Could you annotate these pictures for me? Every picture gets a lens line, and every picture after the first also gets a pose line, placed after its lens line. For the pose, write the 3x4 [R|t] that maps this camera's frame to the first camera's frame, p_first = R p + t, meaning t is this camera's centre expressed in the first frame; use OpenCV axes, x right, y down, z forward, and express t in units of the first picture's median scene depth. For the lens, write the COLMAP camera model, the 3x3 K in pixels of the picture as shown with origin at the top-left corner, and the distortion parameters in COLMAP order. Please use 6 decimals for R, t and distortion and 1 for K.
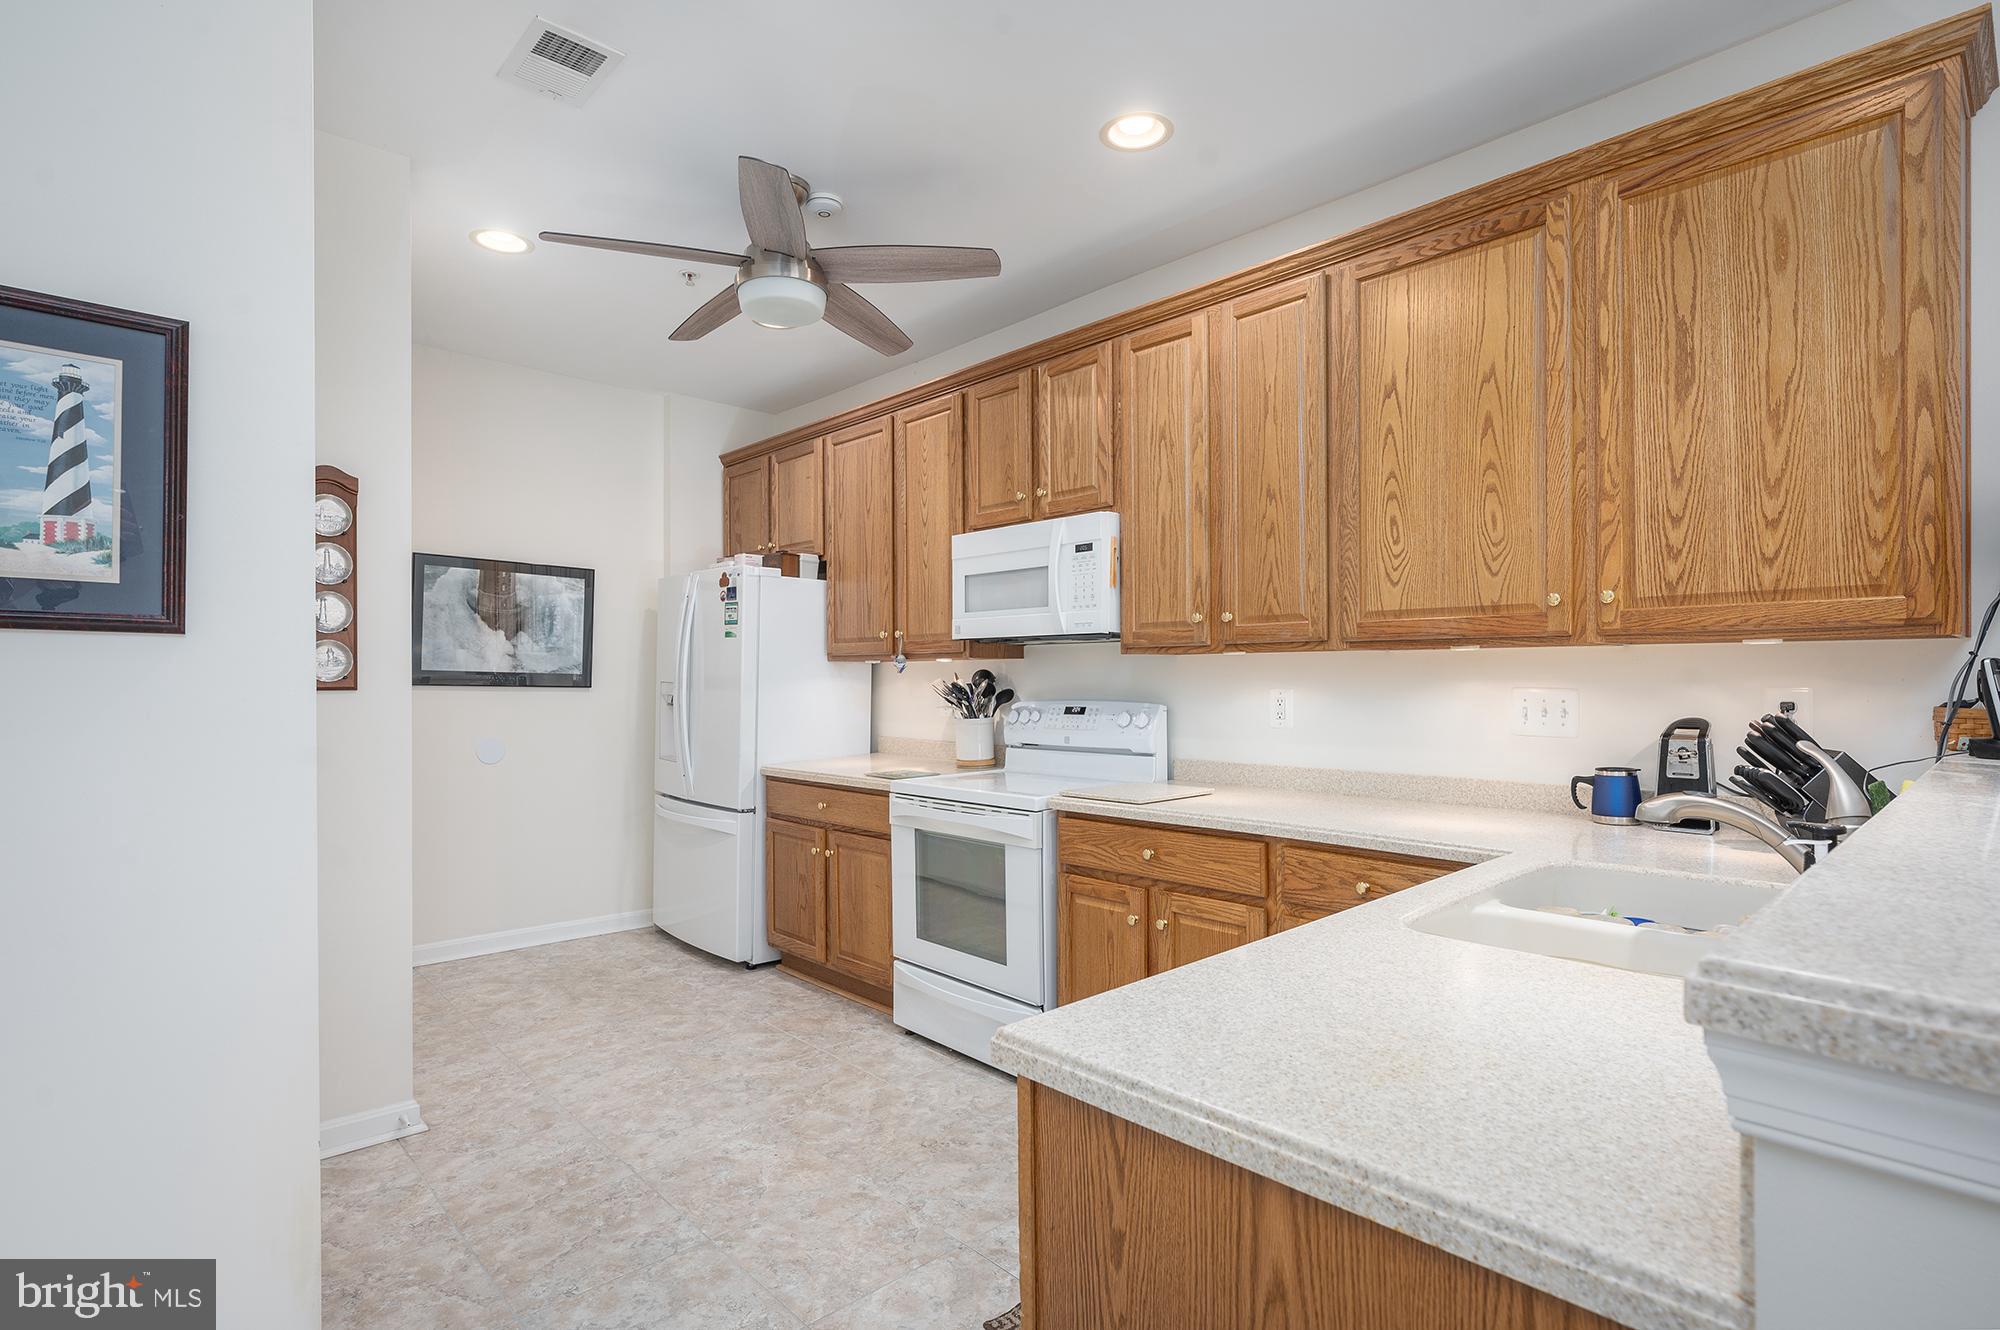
lens RADIAL K [[969.1, 0, 998.6], [0, 969.1, 672.5], [0, 0, 1]] dist [0.000908, 0.000083]
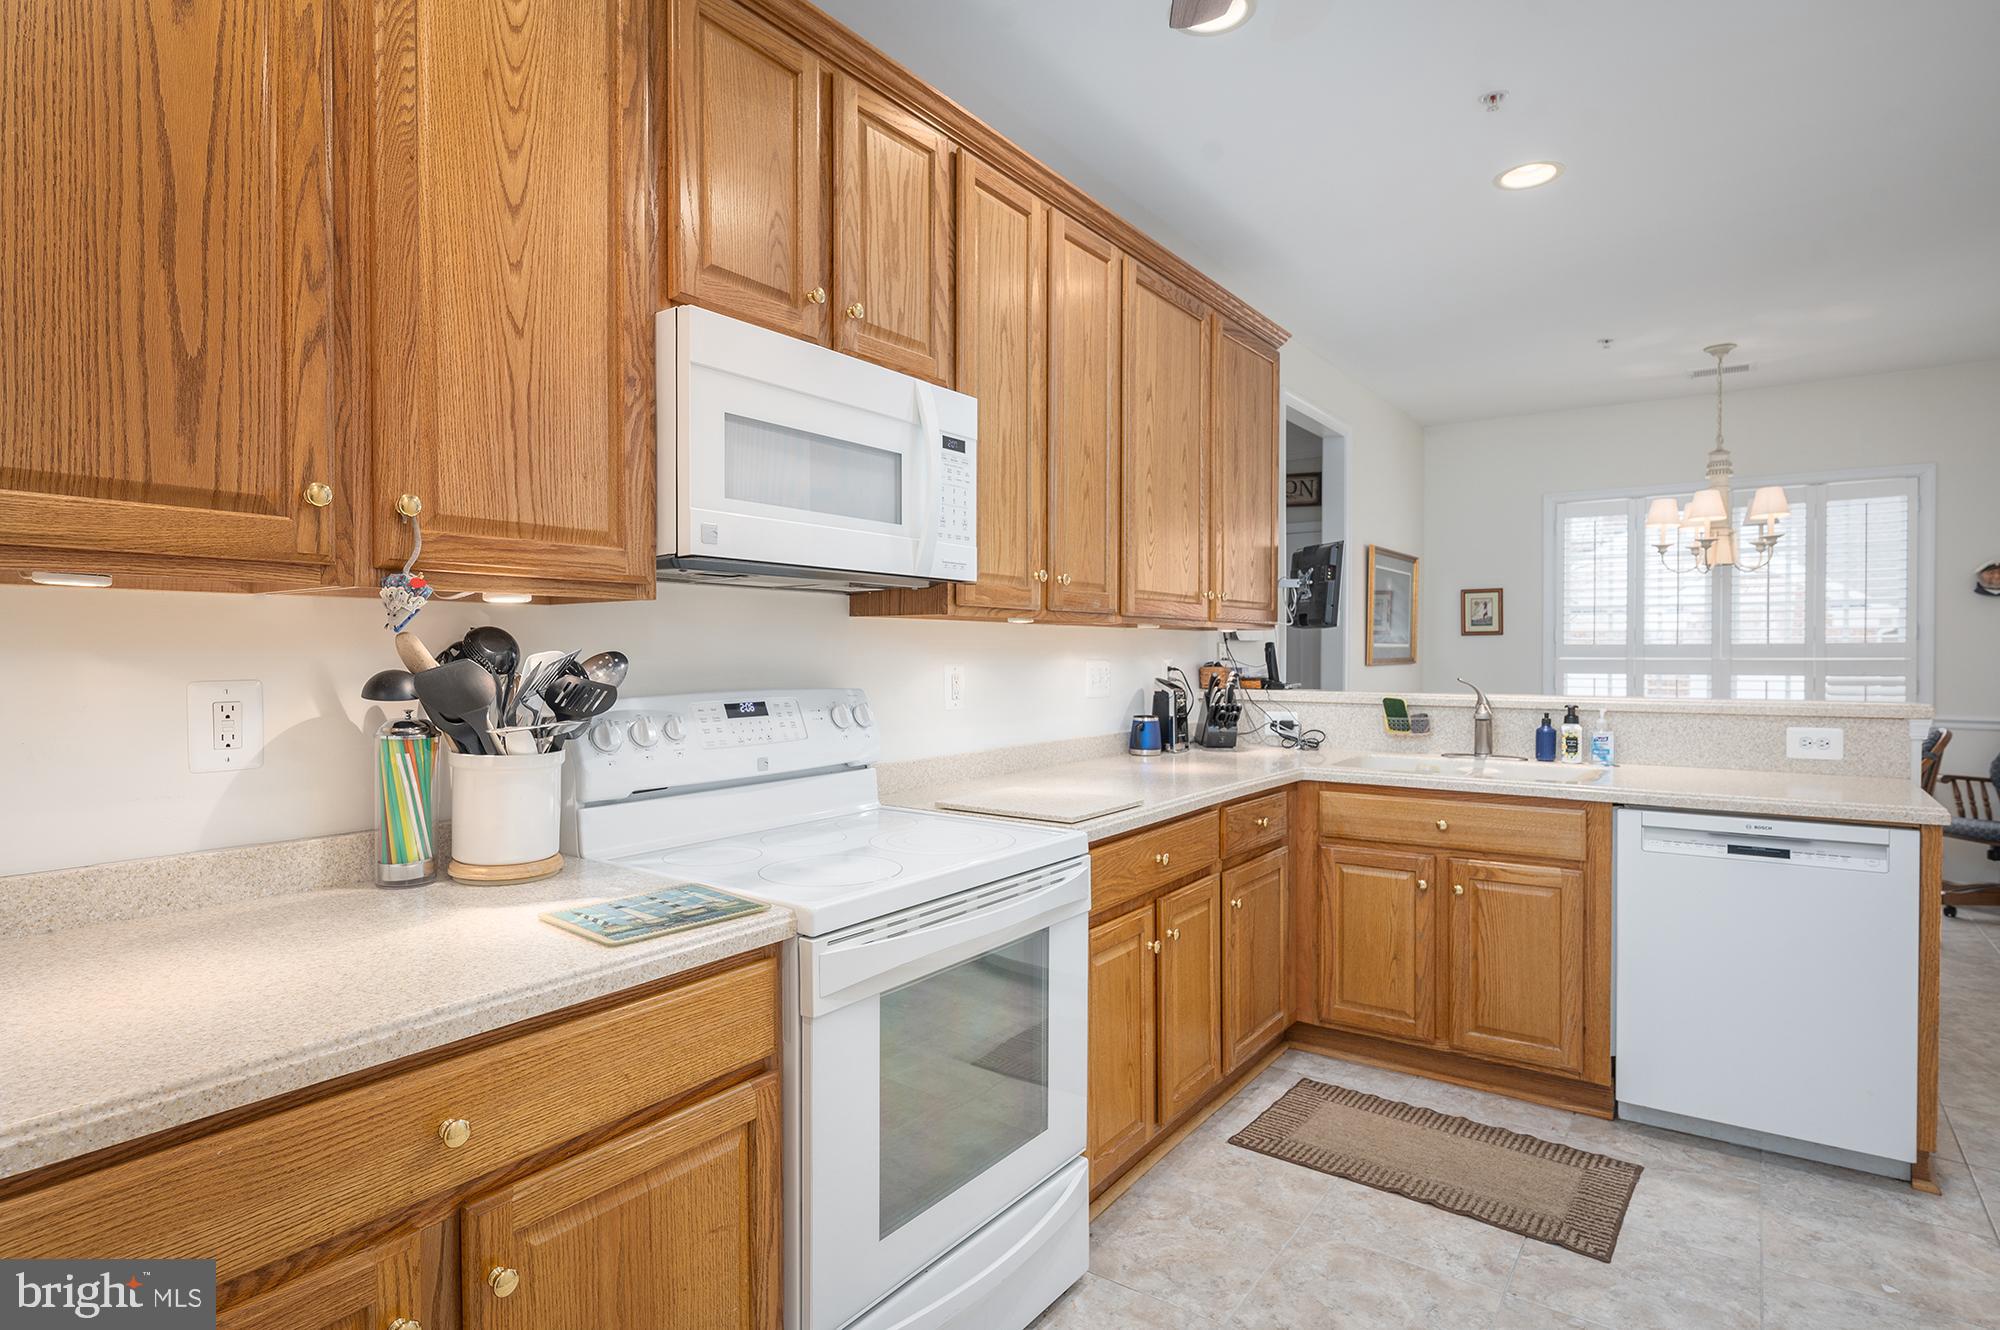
lens RADIAL K [[1027.0, 0, 1000.0], [0, 1027.0, 665.0], [0, 0, 1]] dist [-0.000154, 0.000735]
pose [[-0.183171, -0.007256, 0.983054, -0.597804], [-0.002966, 0.999972, 0.006829, 0.011720], [-0.983077, -0.001665, -0.183188, 1.124816]]
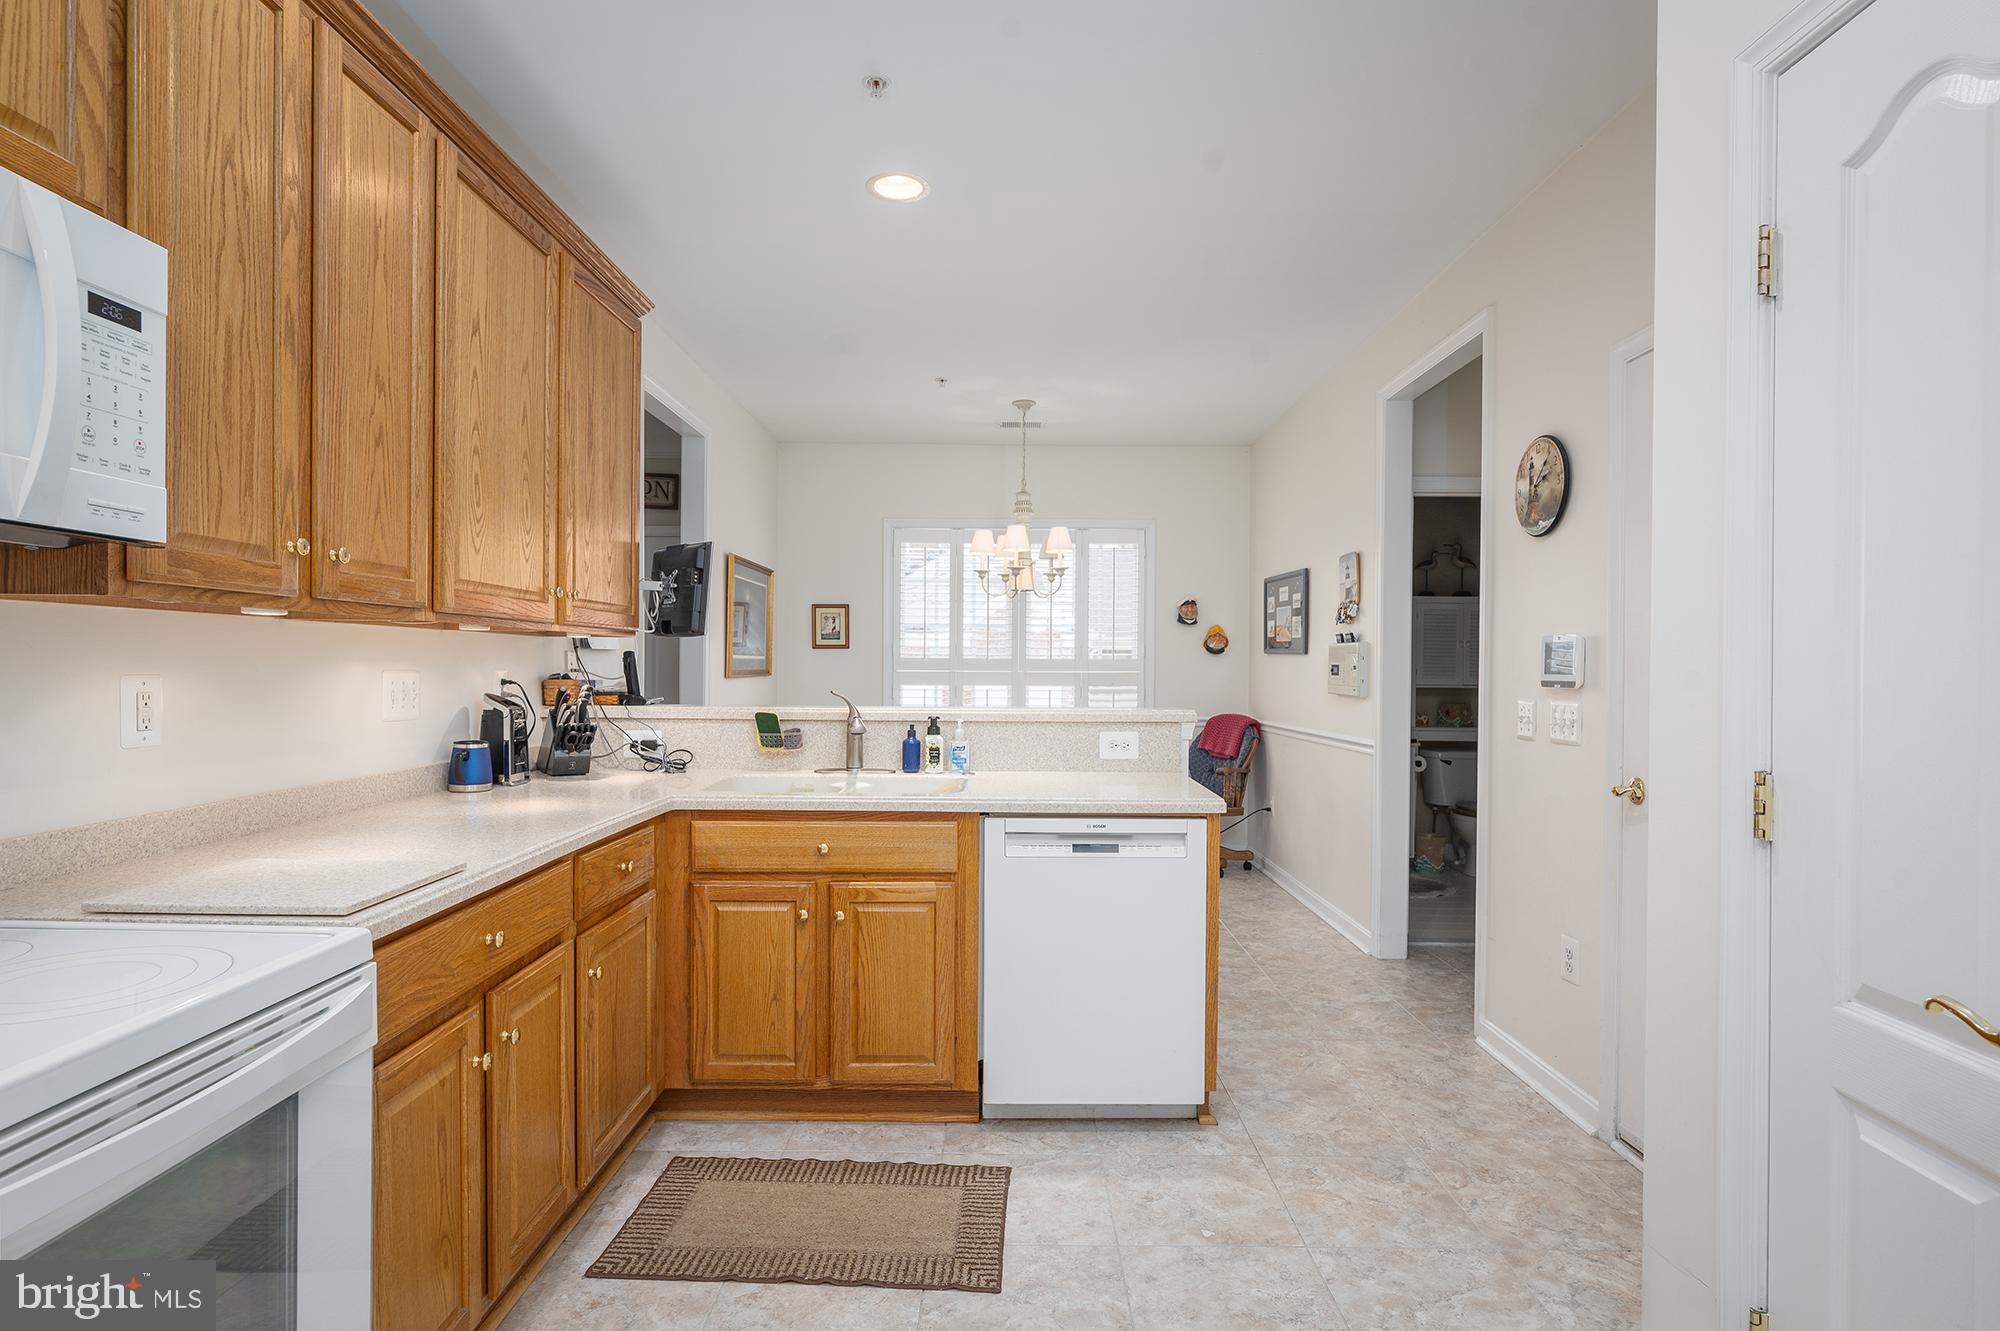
lens RADIAL K [[1007.7, 0, 990.7], [0, 1007.7, 676.3], [0, 0, 1]] dist [-0.002412, 0.000265]
pose [[-0.716974, -0.006877, 0.697066, -0.451145], [-0.006515, 0.999974, 0.003165, 0.012392], [-0.697070, -0.002272, -0.717000, 1.073201]]
